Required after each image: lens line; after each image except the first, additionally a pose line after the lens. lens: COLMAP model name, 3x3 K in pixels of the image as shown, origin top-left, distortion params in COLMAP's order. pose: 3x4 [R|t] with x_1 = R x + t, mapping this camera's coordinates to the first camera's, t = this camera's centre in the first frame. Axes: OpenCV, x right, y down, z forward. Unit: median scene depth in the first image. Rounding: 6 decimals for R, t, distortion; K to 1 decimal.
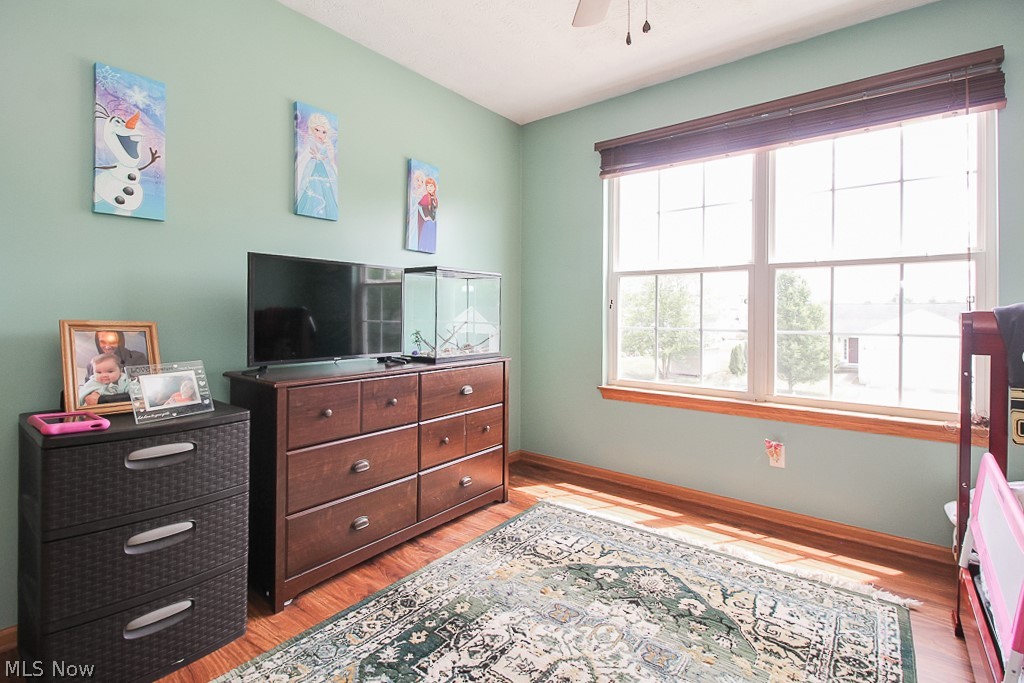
lens RADIAL K [[477.0, 0, 511.2], [0, 477.0, 317.4], [0, 0, 1]] dist [0.010271, -0.009199]
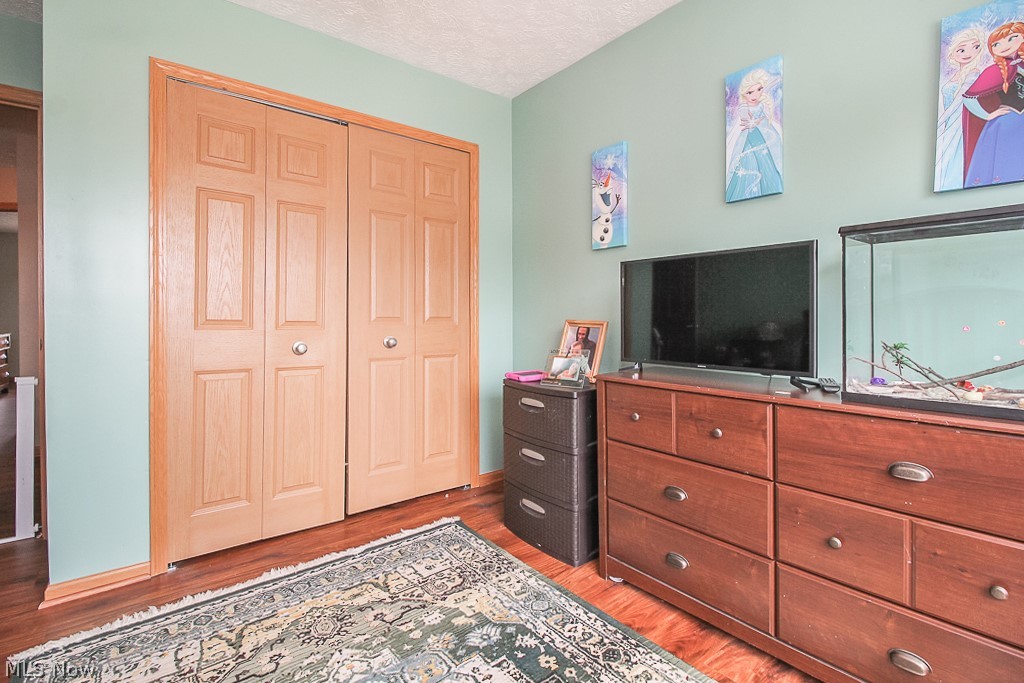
lens RADIAL K [[477.0, 0, 511.2], [0, 477.0, 317.4], [0, 0, 1]] dist [0.010271, -0.009199]
pose [[-0.226530, 0.004028, -0.973996, 0.668179], [0.003141, 0.999989, 0.003405, -0.007351], [0.973999, -0.002289, -0.226540, 1.046250]]
